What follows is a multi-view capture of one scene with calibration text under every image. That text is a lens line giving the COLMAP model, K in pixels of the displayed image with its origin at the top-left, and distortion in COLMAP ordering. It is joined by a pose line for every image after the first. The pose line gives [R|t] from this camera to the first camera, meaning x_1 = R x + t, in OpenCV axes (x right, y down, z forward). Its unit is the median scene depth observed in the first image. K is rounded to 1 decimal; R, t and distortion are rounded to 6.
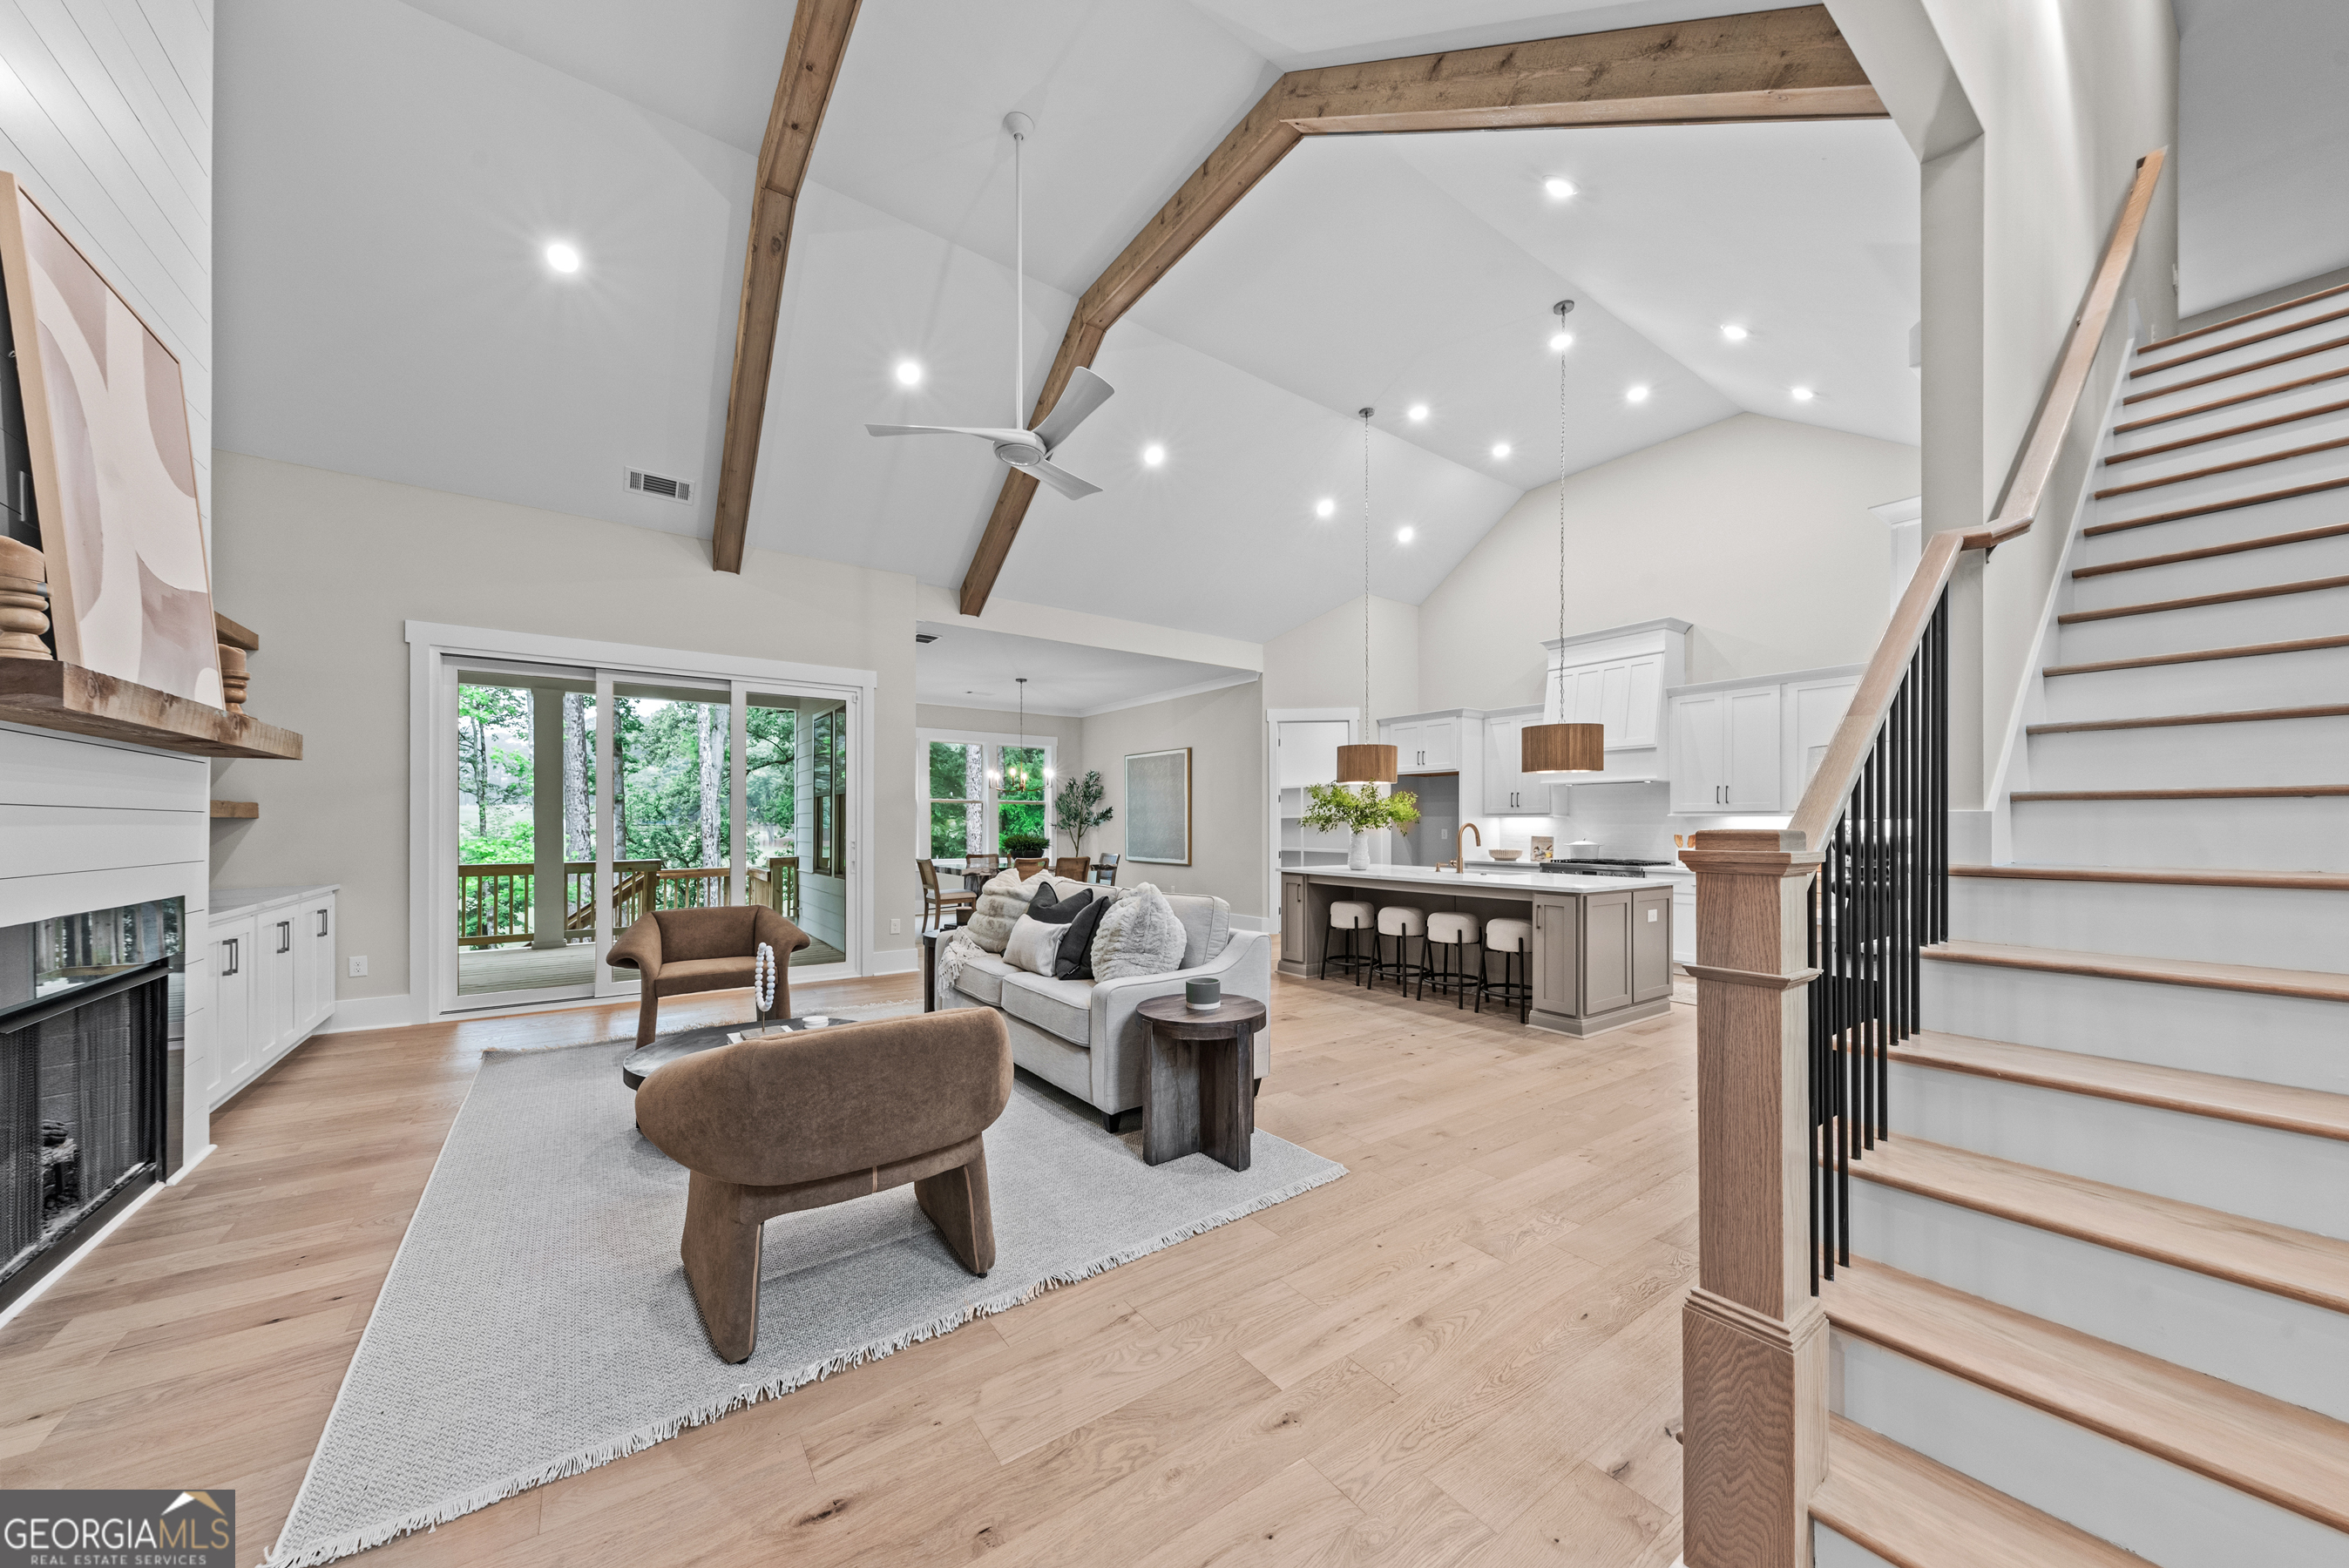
lens RADIAL K [[805.1, 0, 1170.2], [0, 805.1, 825.8], [0, 0, 1]] dist [0.010146, -0.002636]
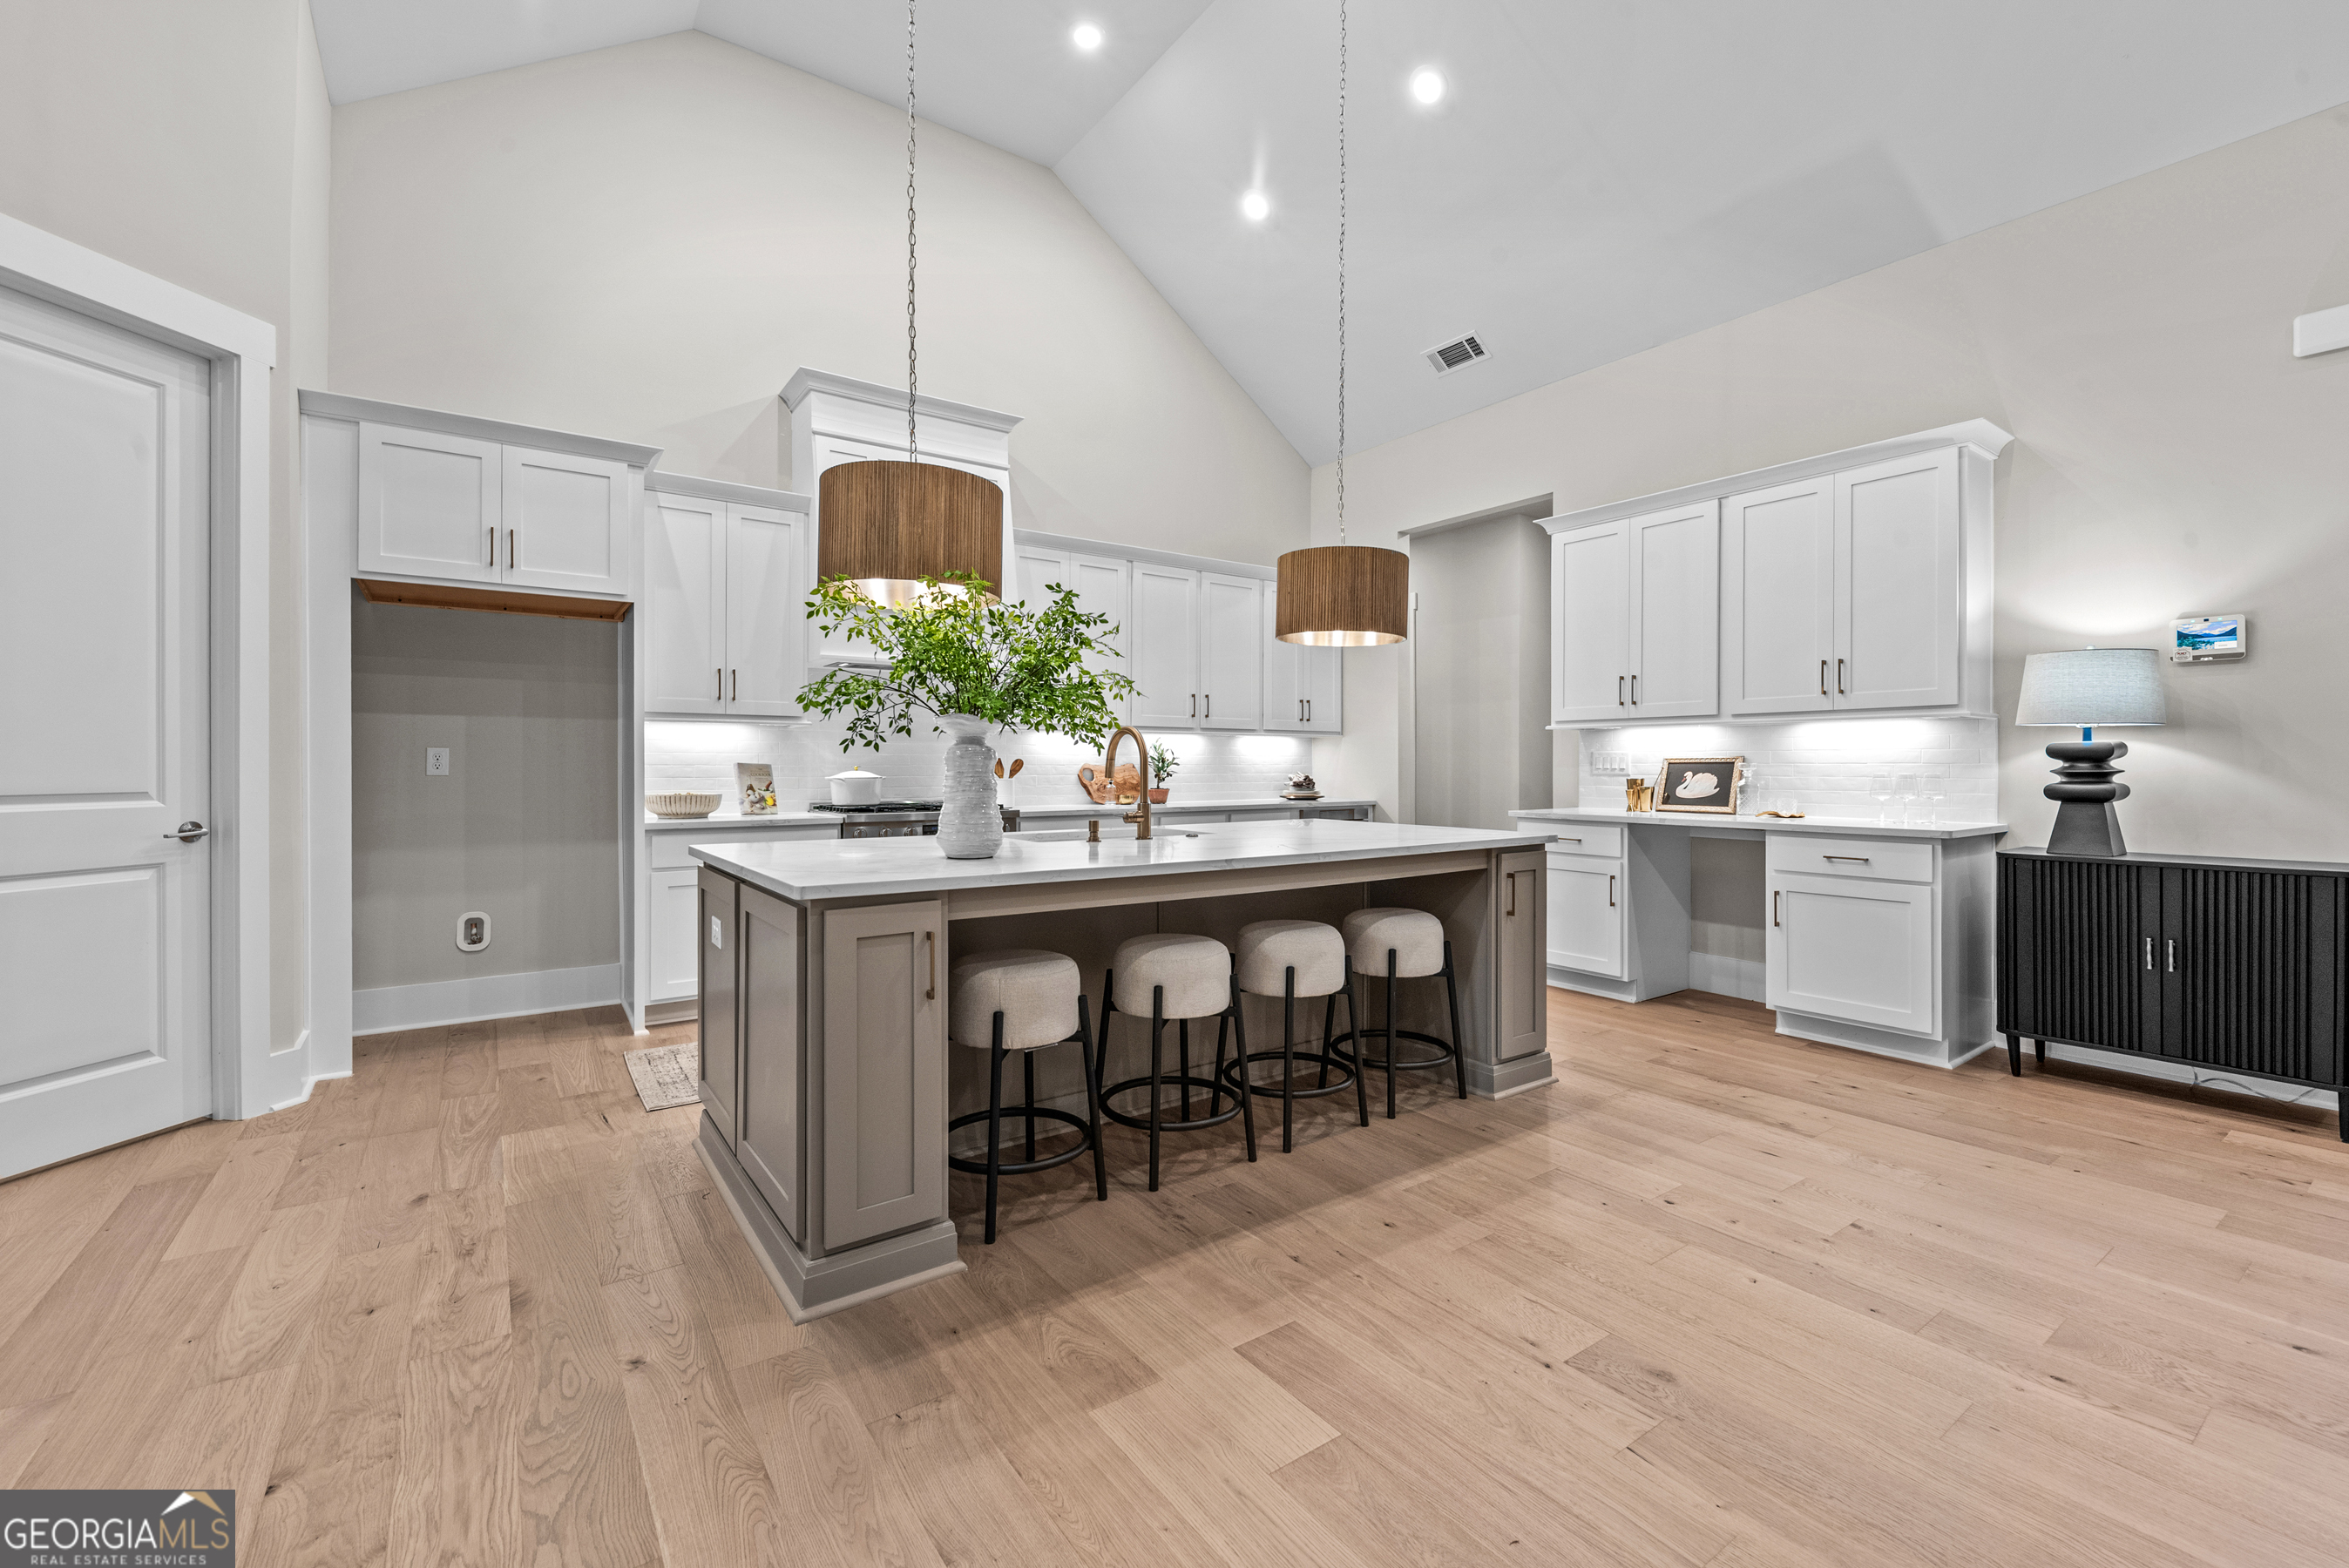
lens RADIAL K [[982.9, 0, 1187.3], [0, 982.9, 763.2], [0, 0, 1]] dist [0.008256, -0.006991]
pose [[-0.007294, 0.000467, 0.999973, -0.180167], [0.001812, 0.999998, -0.000454, 0.017992], [-0.999972, 0.001809, -0.007295, 0.994674]]
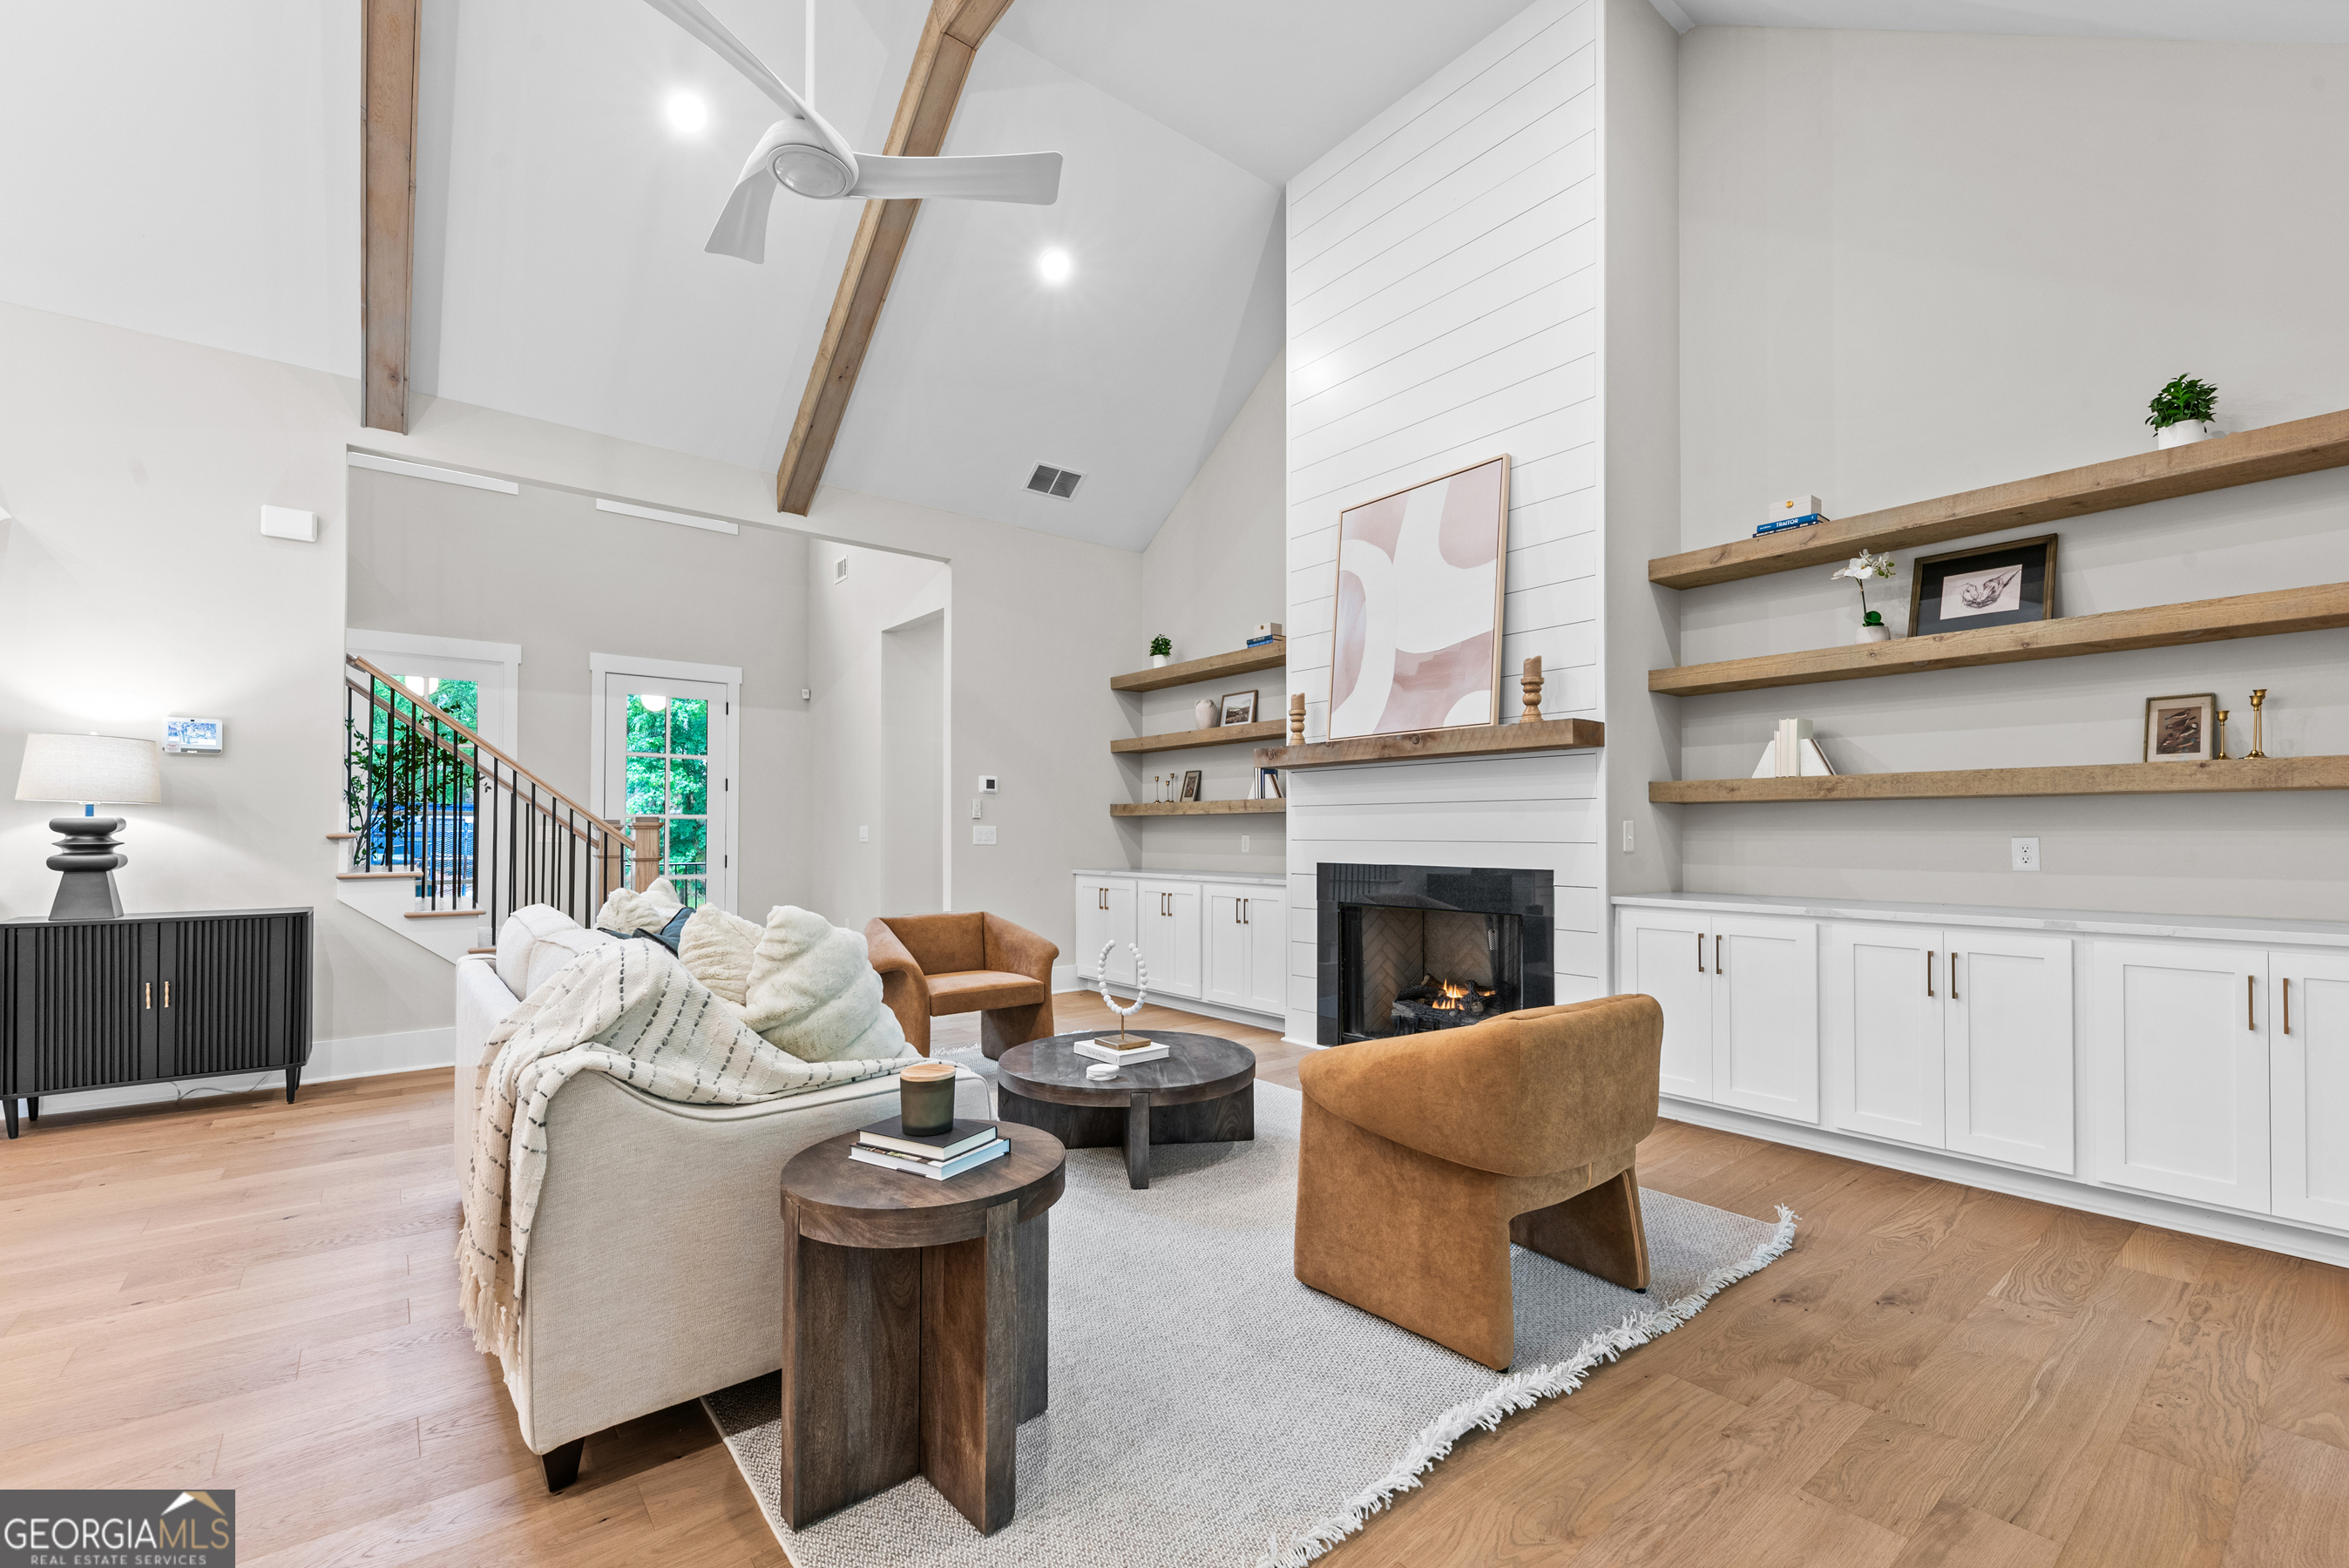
lens RADIAL K [[982.9, 0, 1170.6], [0, 982.9, 824.8], [0, 0, 1]] dist [0.008256, -0.006991]
pose [[-0.998215, -0.002065, -0.059688, -0.273927], [-0.001636, 0.999973, -0.007230, 0.014527], [0.059702, -0.007119, -0.998191, 1.147108]]
